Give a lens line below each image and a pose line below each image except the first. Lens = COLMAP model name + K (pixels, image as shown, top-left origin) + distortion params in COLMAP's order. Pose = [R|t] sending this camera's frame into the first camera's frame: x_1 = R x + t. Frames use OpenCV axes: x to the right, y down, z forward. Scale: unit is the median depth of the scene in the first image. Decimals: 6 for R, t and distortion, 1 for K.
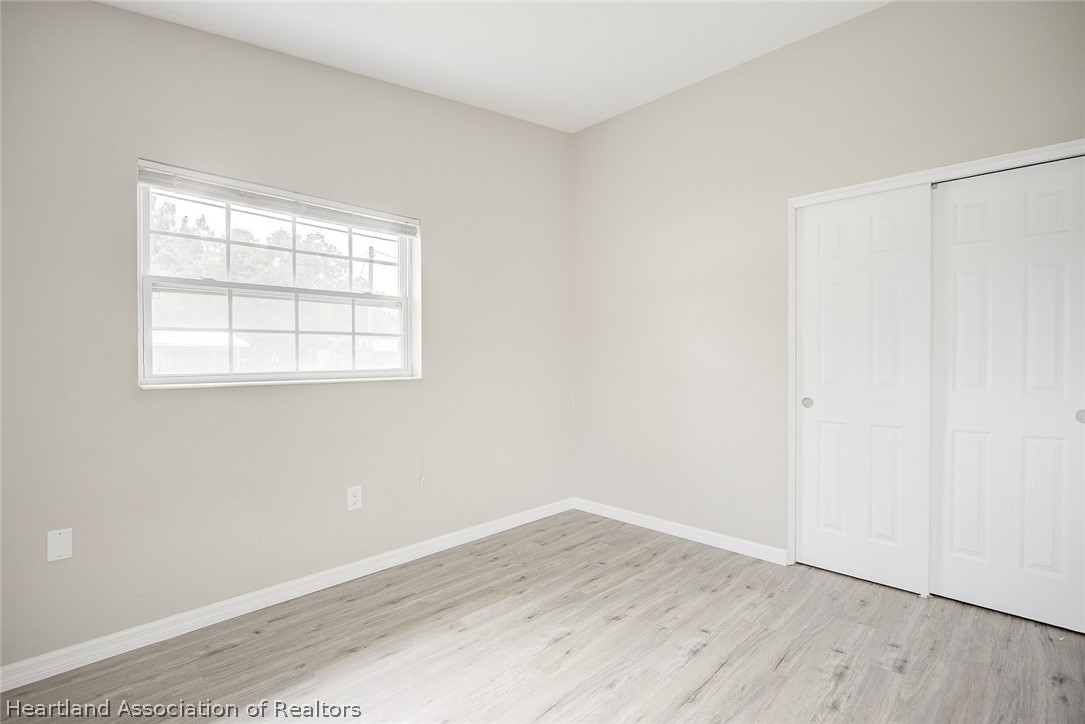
lens RADIAL K [[508.6, 0, 542.5], [0, 508.6, 362.0], [0, 0, 1]] dist [-0.003551, -0.000603]
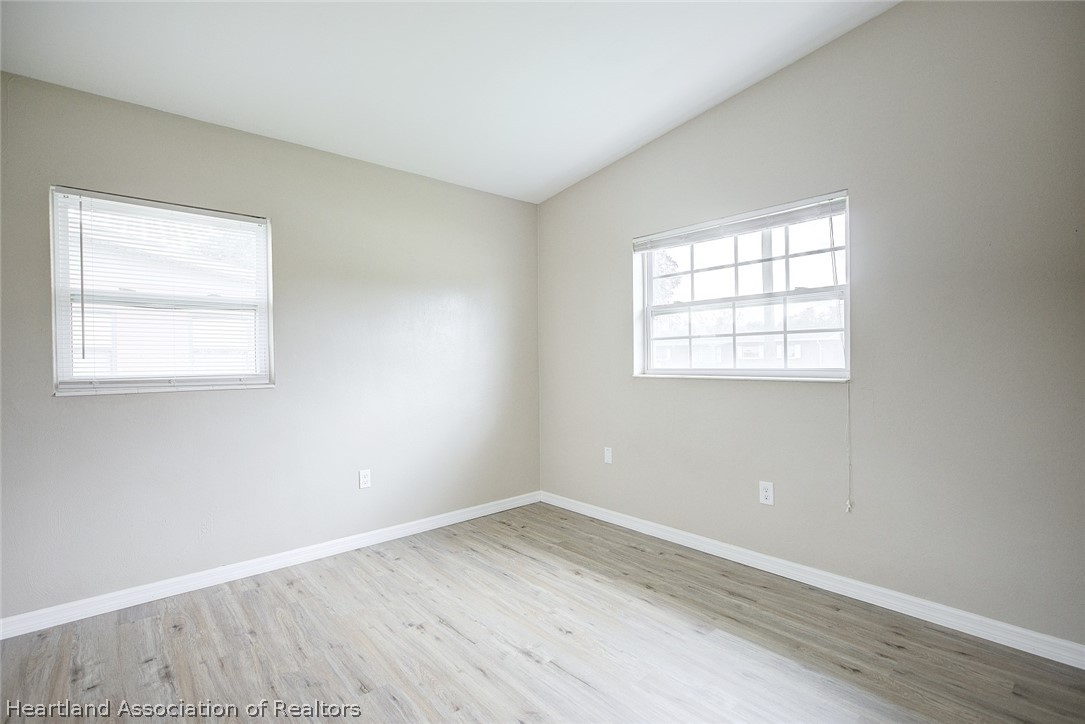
lens RADIAL K [[508.6, 0, 542.5], [0, 508.6, 362.0], [0, 0, 1]] dist [-0.003551, -0.000603]
pose [[-0.075659, 0.007928, -0.997102, 0.735738], [0.001749, 0.999968, 0.007818, -0.006718], [0.997132, -0.001152, -0.075671, 0.668772]]
